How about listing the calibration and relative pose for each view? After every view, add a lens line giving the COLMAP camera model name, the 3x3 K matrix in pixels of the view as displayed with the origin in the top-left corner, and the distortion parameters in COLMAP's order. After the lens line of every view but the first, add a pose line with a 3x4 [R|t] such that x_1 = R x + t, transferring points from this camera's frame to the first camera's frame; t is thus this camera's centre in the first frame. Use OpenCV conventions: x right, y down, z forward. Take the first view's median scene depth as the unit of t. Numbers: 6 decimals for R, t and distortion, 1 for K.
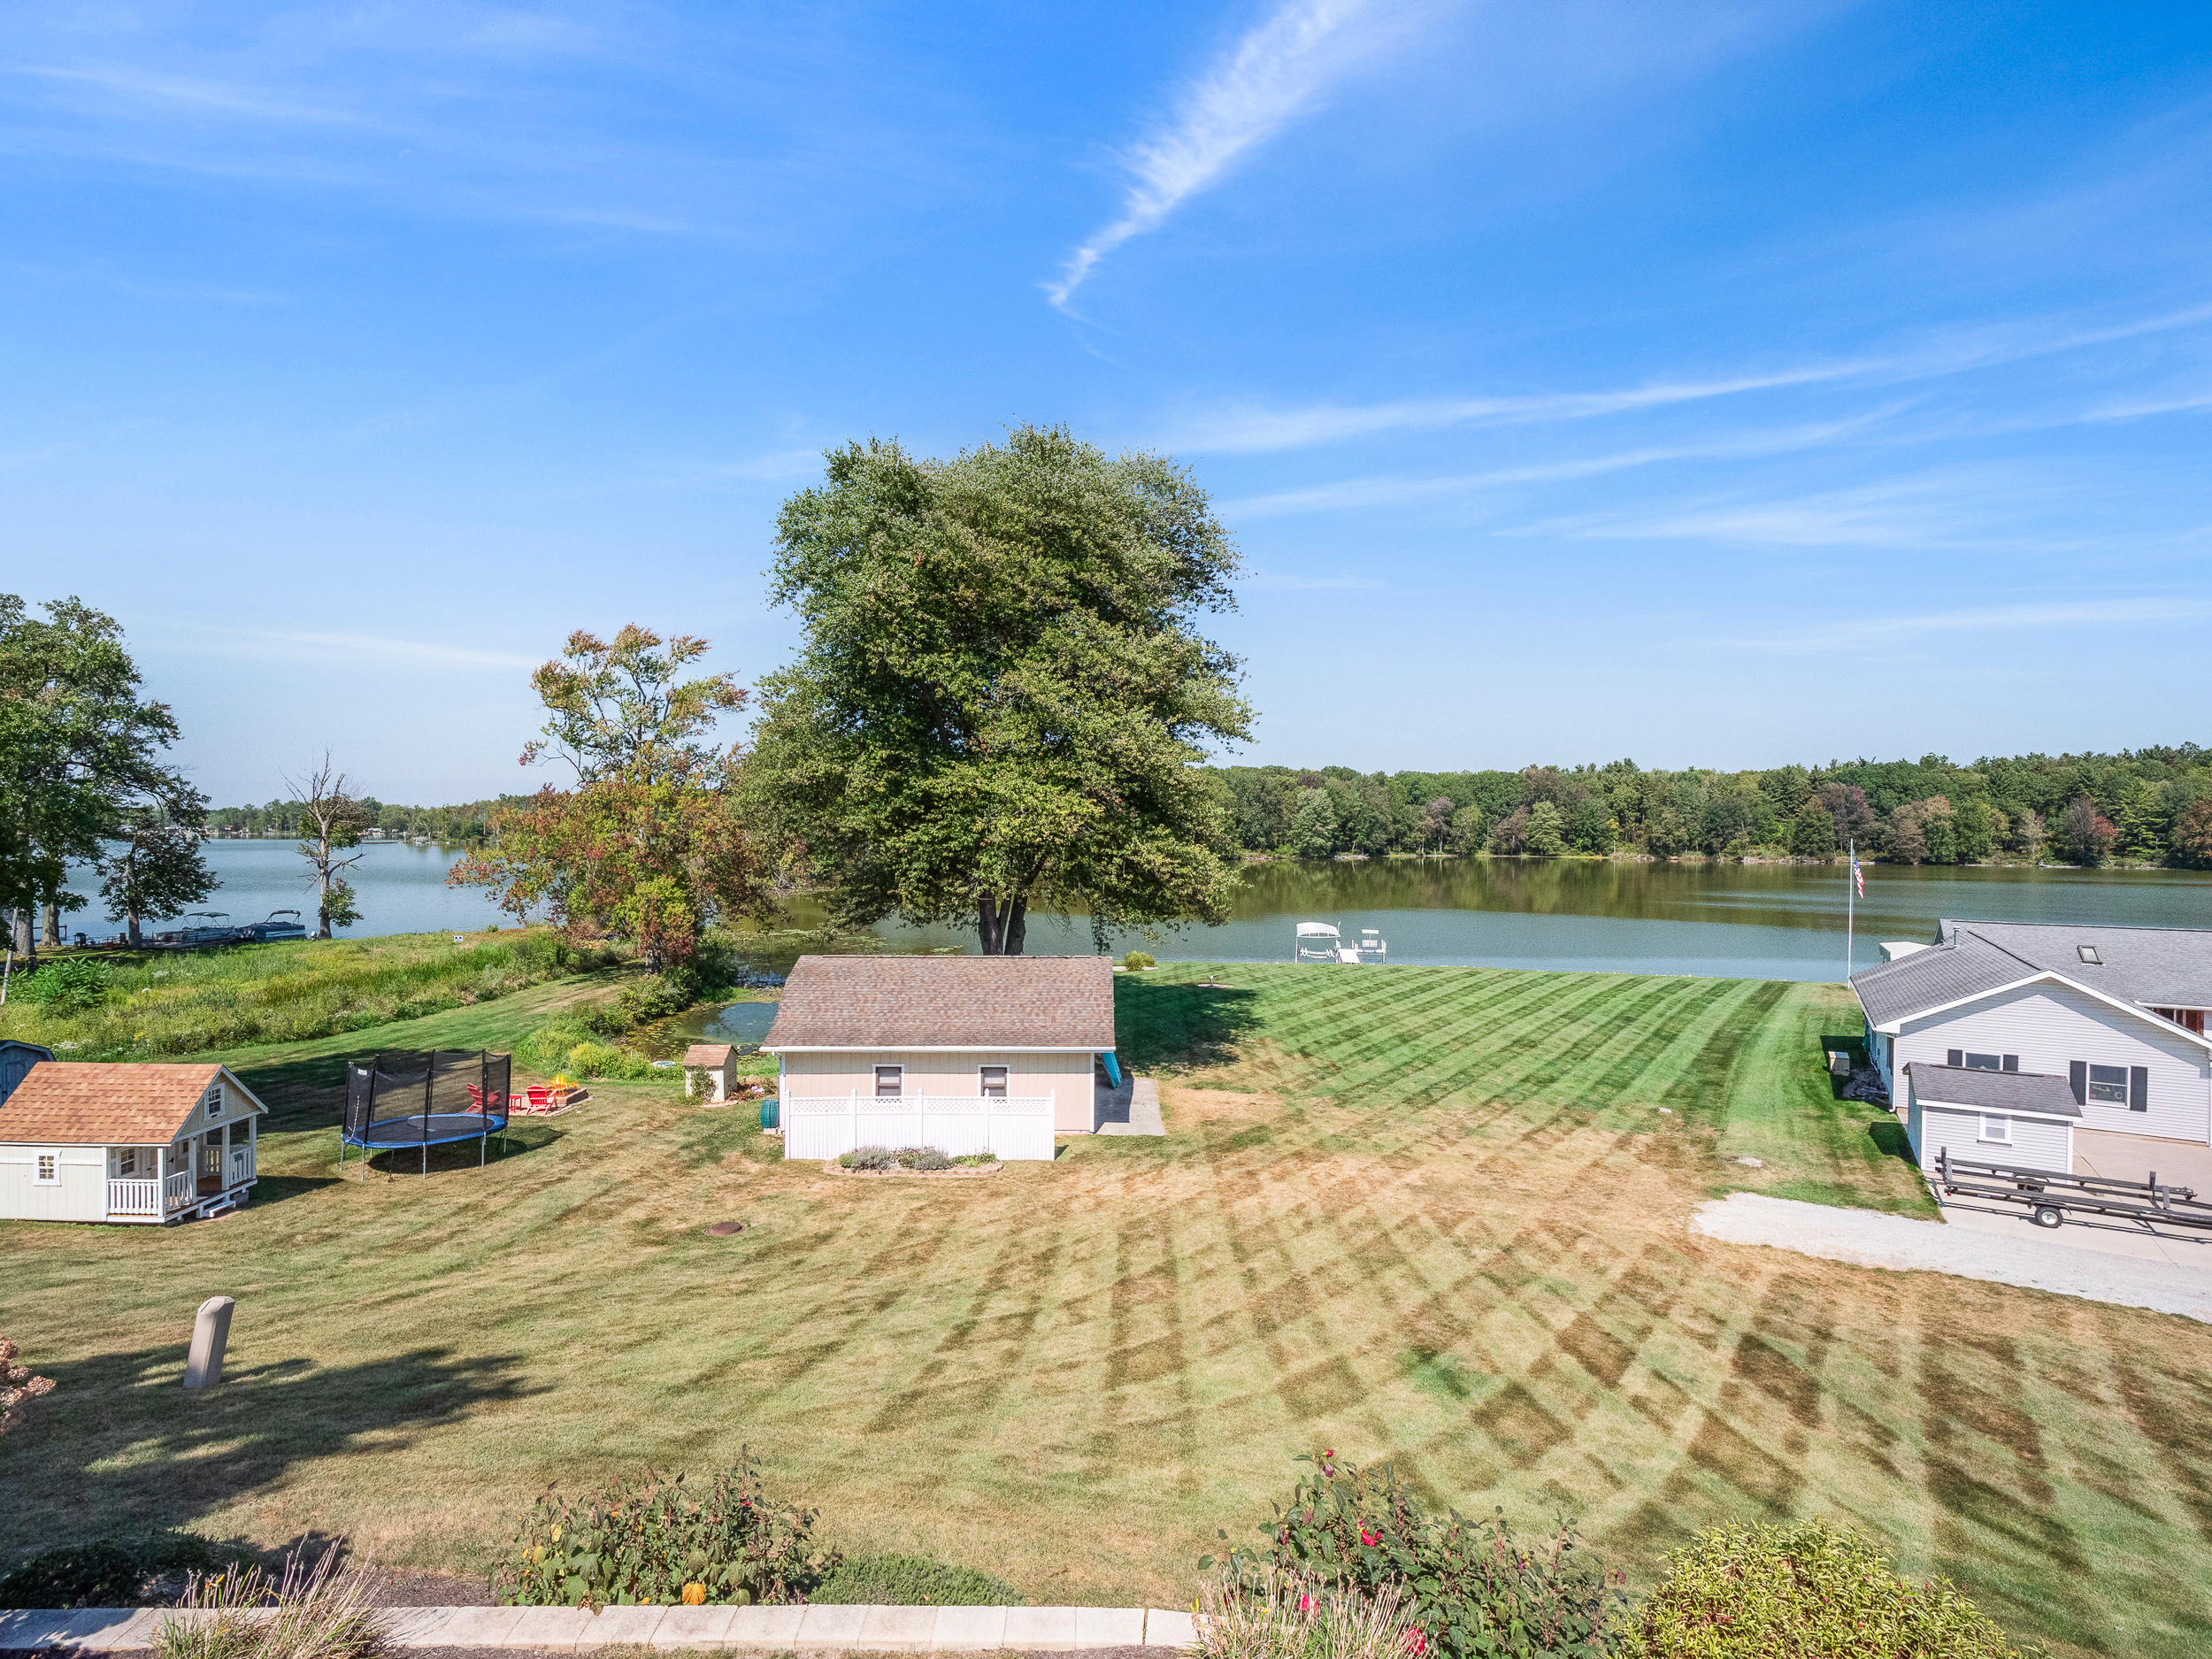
lens RADIAL K [[1075.4, 0, 1098.5], [0, 1075.4, 836.1], [0, 0, 1]] dist [-0.004108, -0.001423]
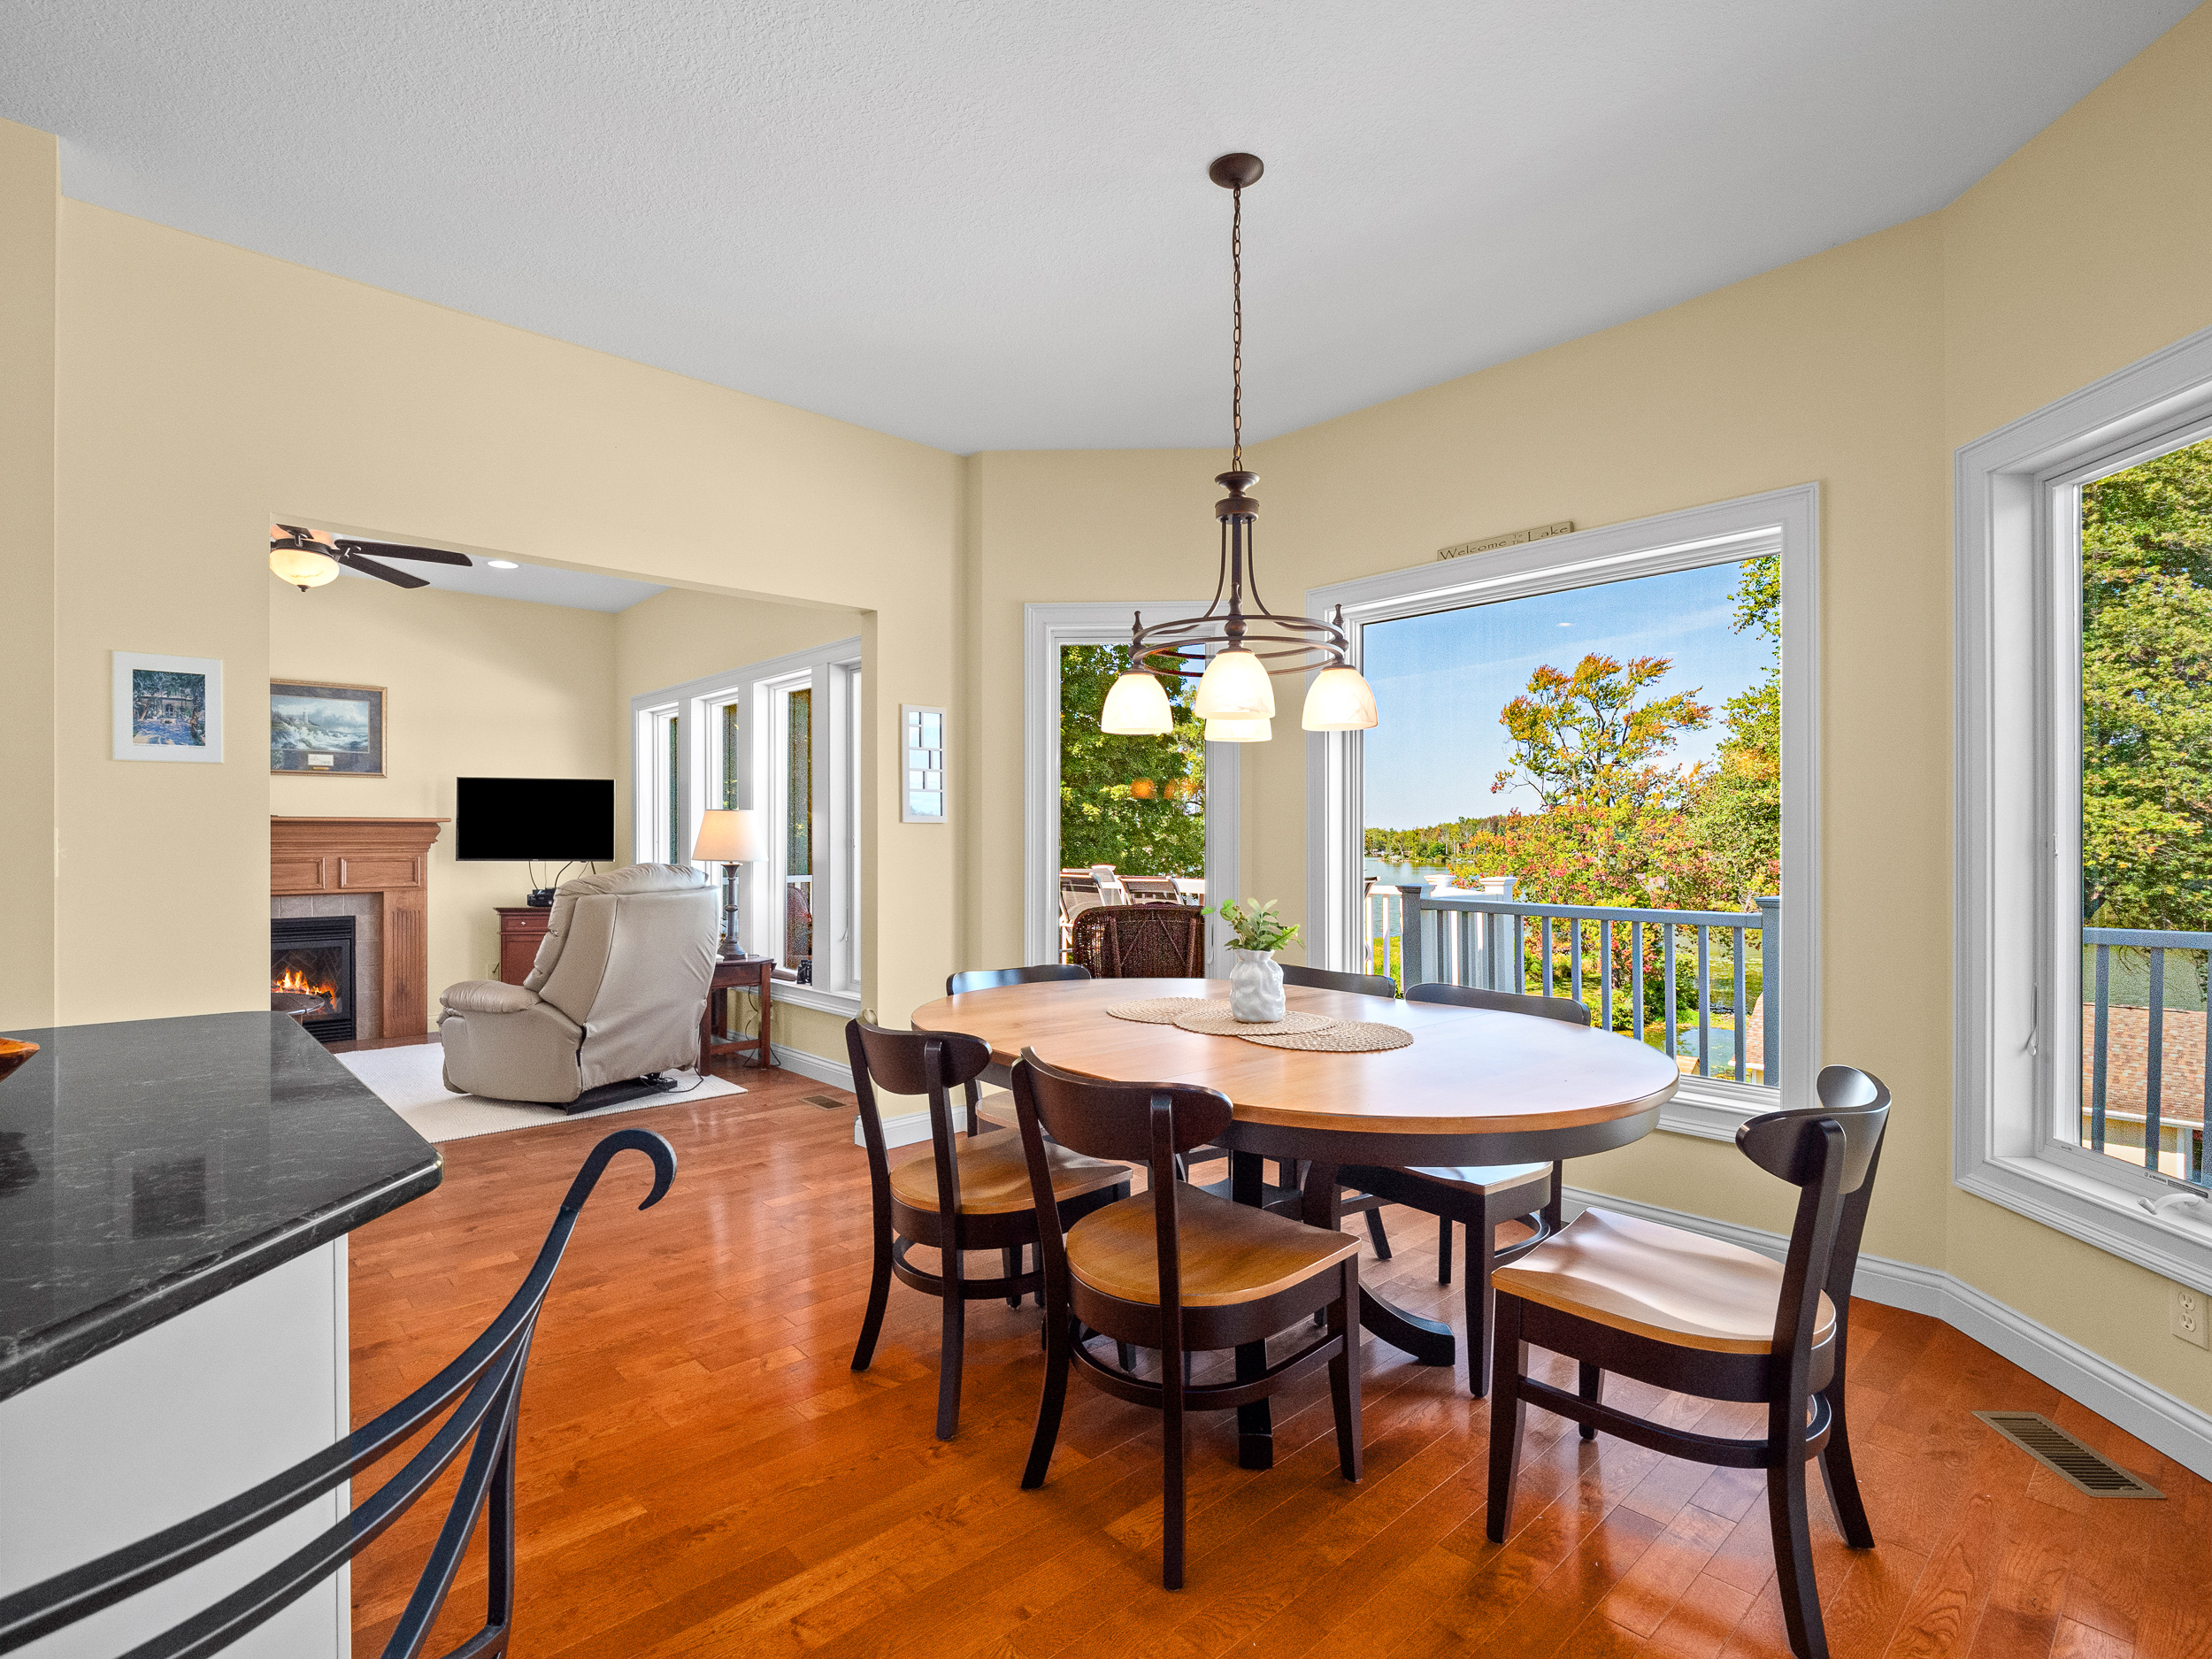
lens RADIAL K [[1075.1, 0, 1099.9], [0, 1075.1, 840.3], [0, 0, 1]] dist [0.001981, -0.009435]
pose [[0.675182, -0.004162, -0.737639, 0.018281], [-0.007125, 0.999901, -0.012164, 0.000804], [0.737617, 0.013469, 0.675085, -0.067810]]
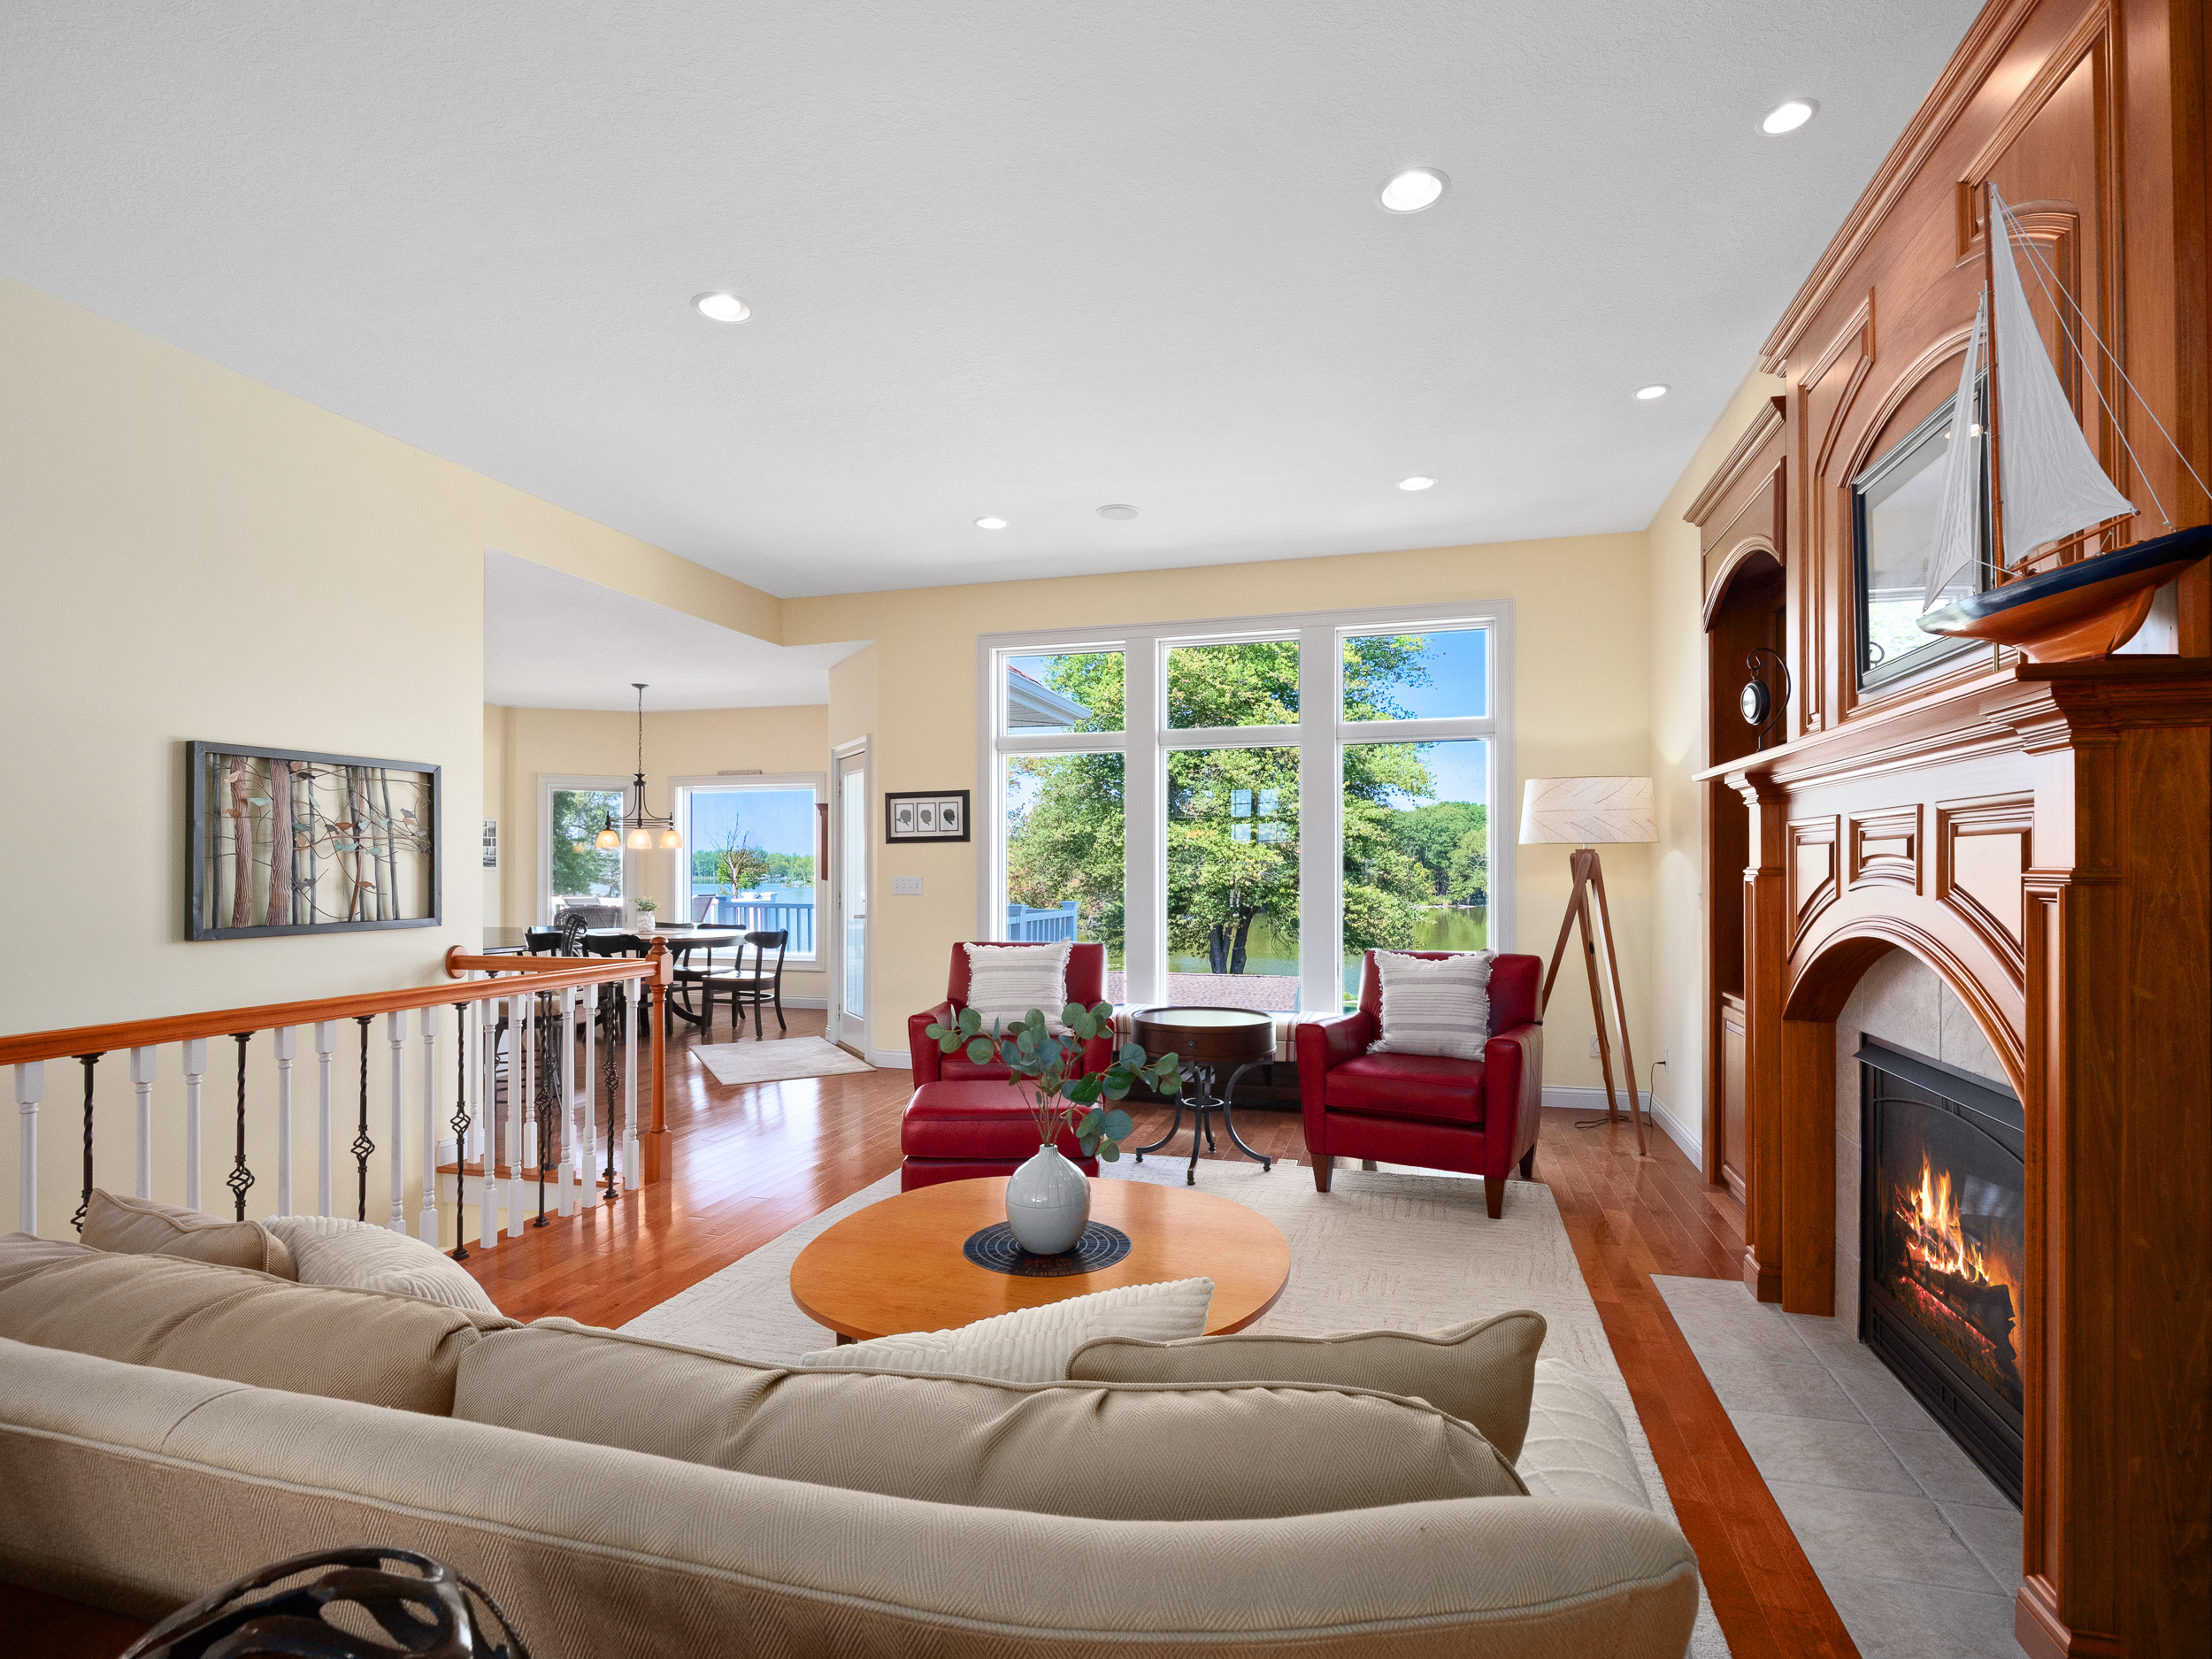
lens RADIAL K [[1090.8, 0, 1105.7], [0, 1090.8, 860.6], [0, 0, 1]] dist [-0.010939, -0.001250]
pose [[0.959014, -0.005413, -0.283305, 0.083575], [0.000233, 0.999832, -0.018317, 0.000379], [0.283357, 0.017500, 0.958855, -0.147309]]
